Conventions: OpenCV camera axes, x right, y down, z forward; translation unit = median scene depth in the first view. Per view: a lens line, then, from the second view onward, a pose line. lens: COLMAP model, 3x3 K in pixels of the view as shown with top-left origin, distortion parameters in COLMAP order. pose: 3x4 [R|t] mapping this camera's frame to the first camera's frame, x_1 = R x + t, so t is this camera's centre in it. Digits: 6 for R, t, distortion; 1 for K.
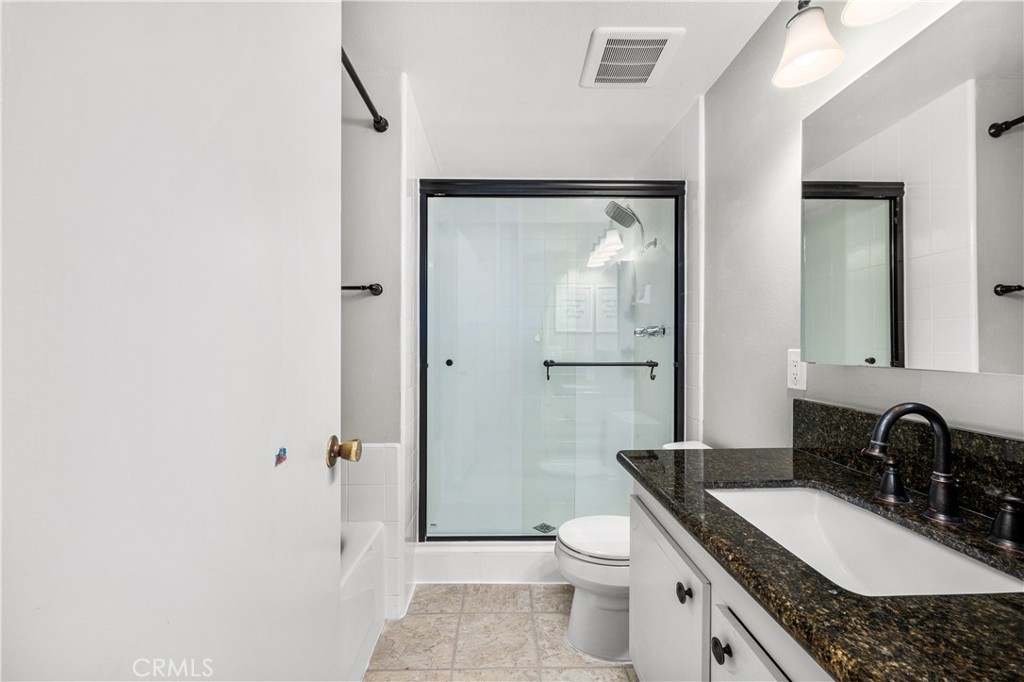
lens RADIAL K [[399.5, 0, 510.0], [0, 399.5, 335.8], [0, 0, 1]] dist [0.000554, -0.000012]
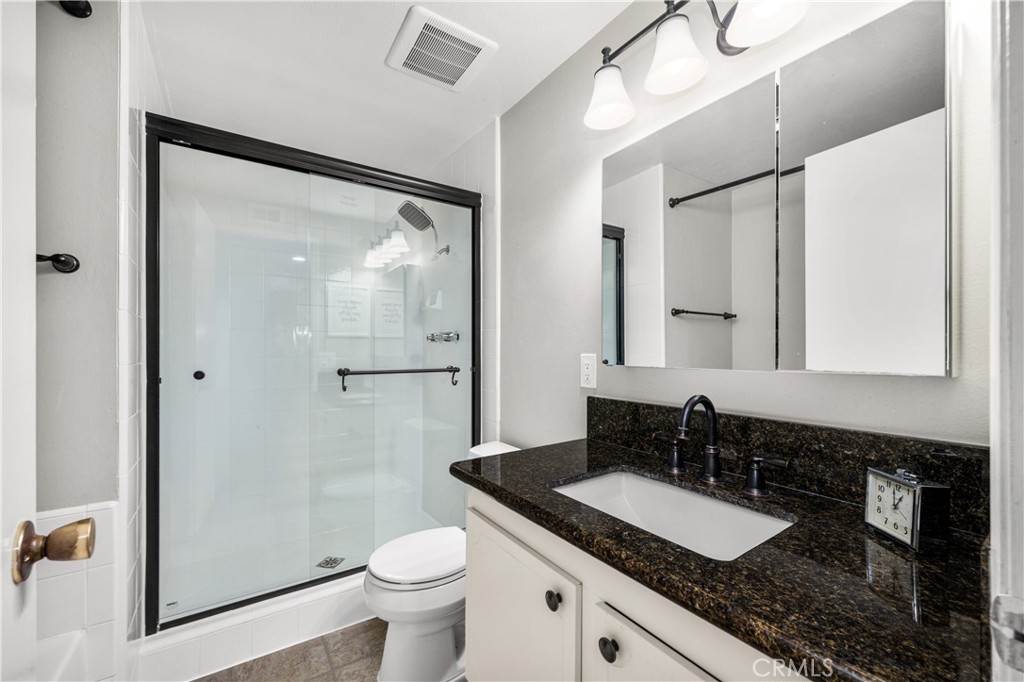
lens RADIAL K [[402.9, 0, 513.8], [0, 402.9, 343.7], [0, 0, 1]] dist [0.001118, -0.000312]
pose [[0.844947, 0.006808, 0.534807, -0.083858], [-0.010190, 0.999942, 0.003370, 0.001423], [-0.534754, -0.008297, 0.844967, 0.092718]]
